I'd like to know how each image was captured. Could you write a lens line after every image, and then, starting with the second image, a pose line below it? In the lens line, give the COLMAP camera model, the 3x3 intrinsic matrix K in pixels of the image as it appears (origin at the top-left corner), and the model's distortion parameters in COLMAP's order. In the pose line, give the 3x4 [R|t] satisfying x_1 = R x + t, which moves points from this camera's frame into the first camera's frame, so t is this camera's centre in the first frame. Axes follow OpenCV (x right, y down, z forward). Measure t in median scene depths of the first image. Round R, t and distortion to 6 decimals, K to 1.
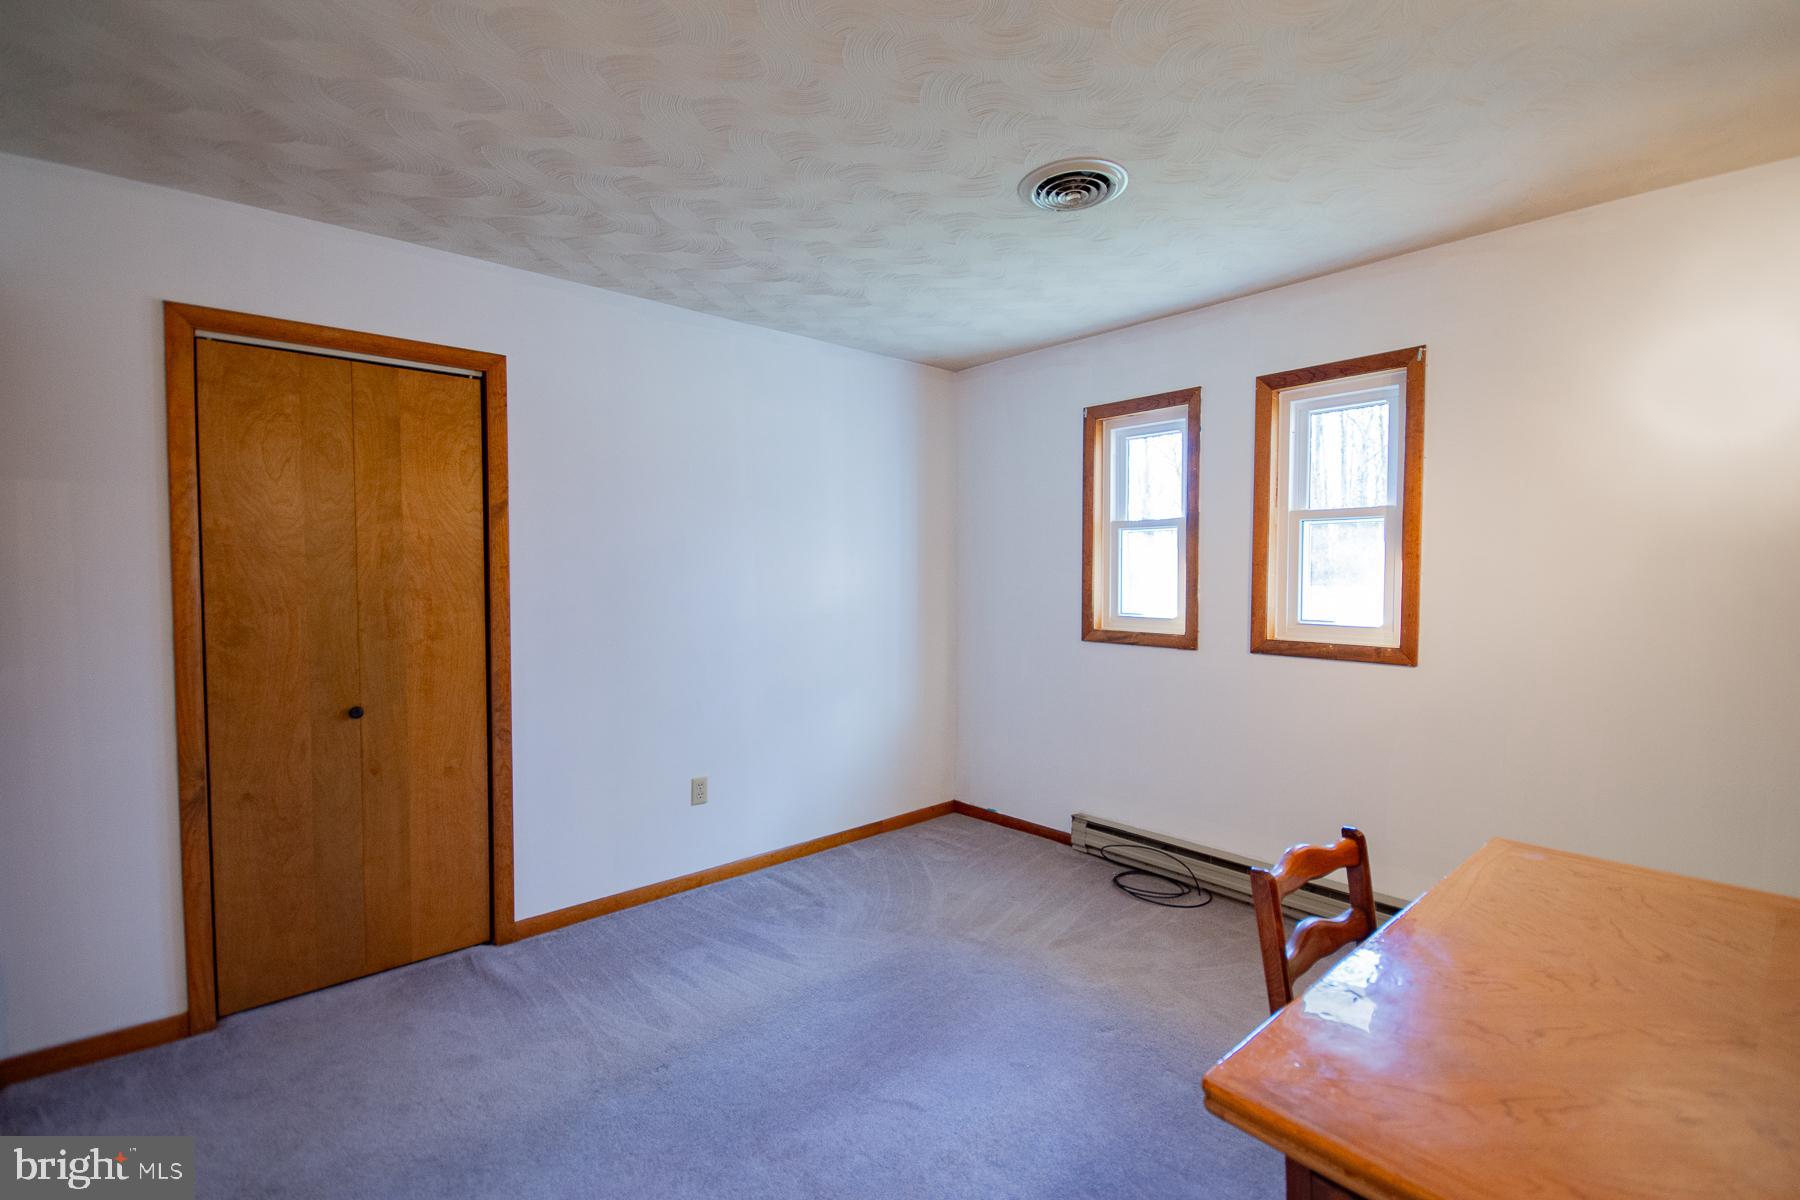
lens RADIAL K [[801.3, 0, 898.0], [0, 801.3, 601.5], [0, 0, 1]] dist [0.012065, -0.010727]
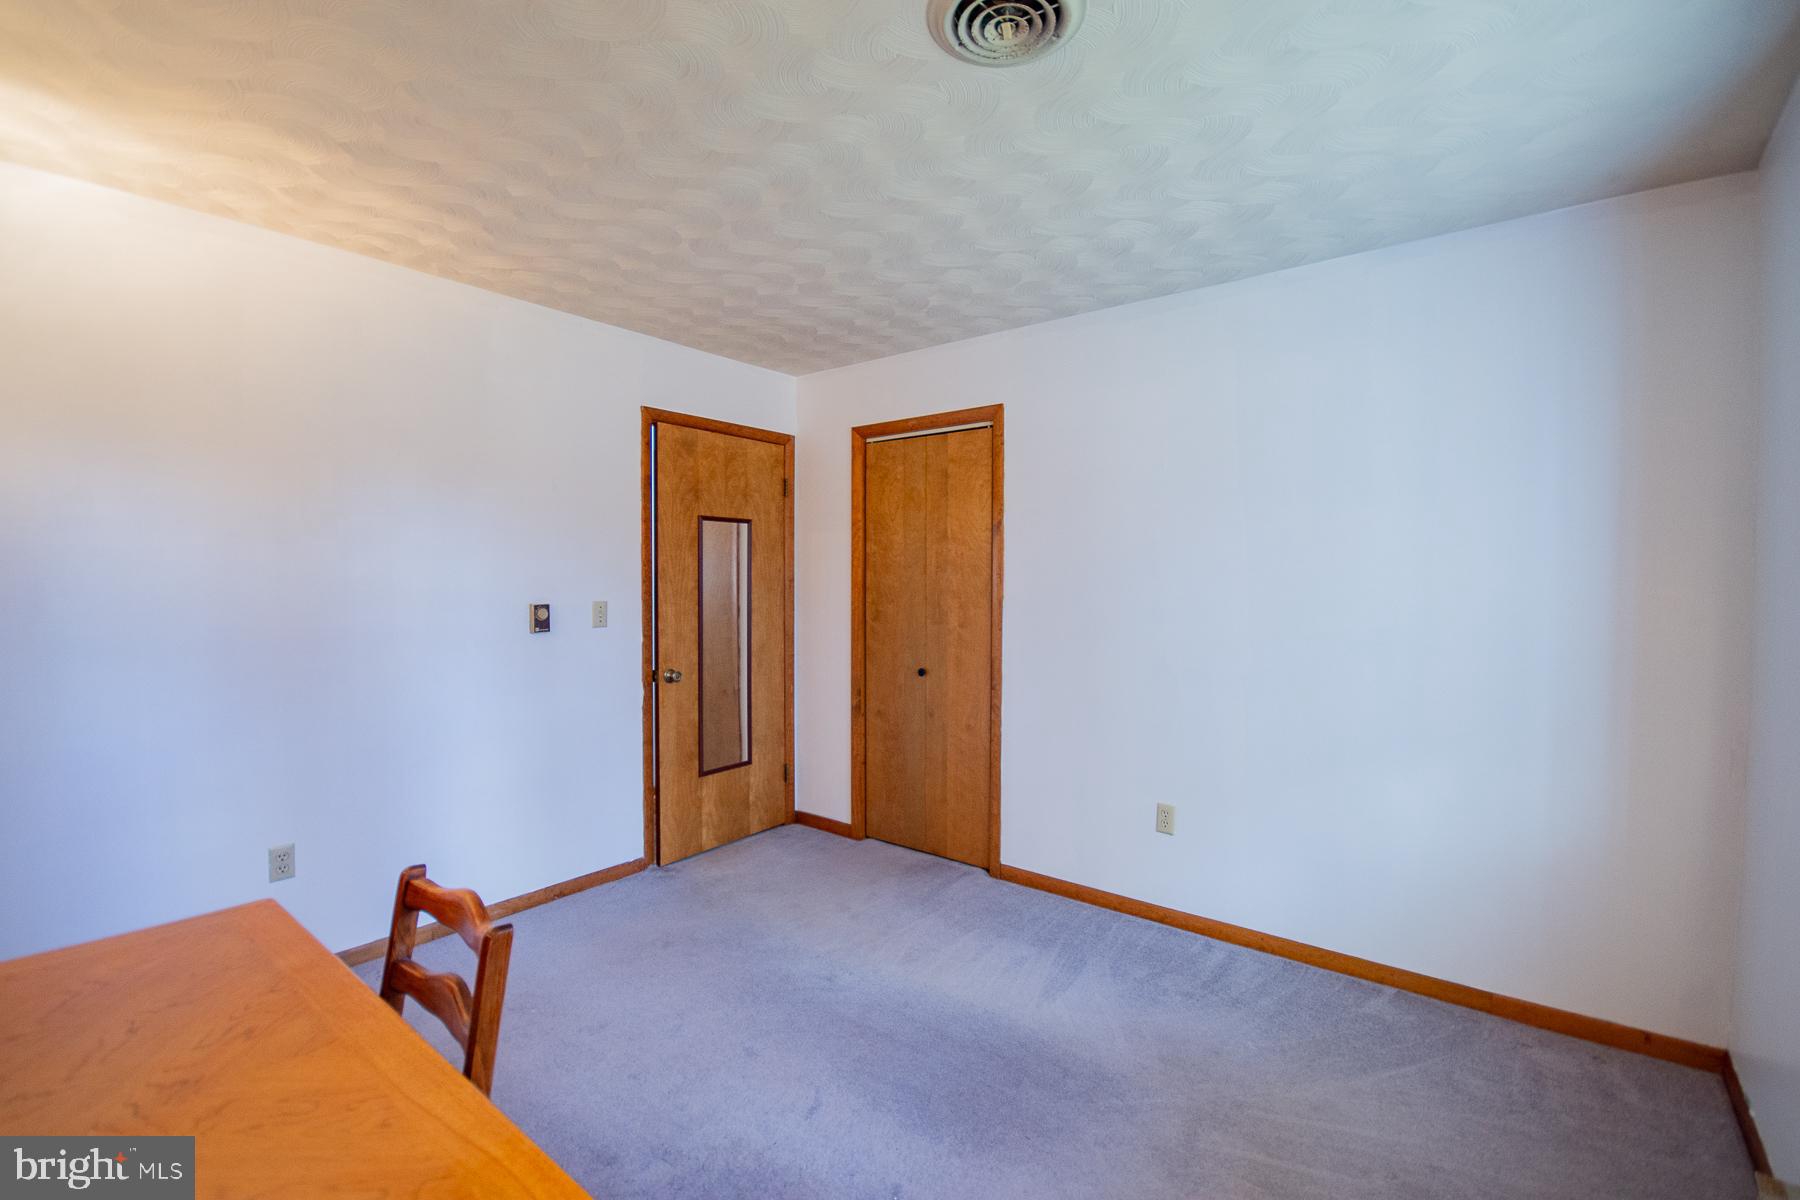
lens RADIAL K [[801.3, 0, 898.0], [0, 801.3, 601.5], [0, 0, 1]] dist [0.012065, -0.010727]
pose [[0.161658, 0.033168, -0.986289, 0.754709], [-0.039616, 0.998847, 0.027097, -0.030060], [0.986051, 0.034693, 0.162785, 0.689591]]
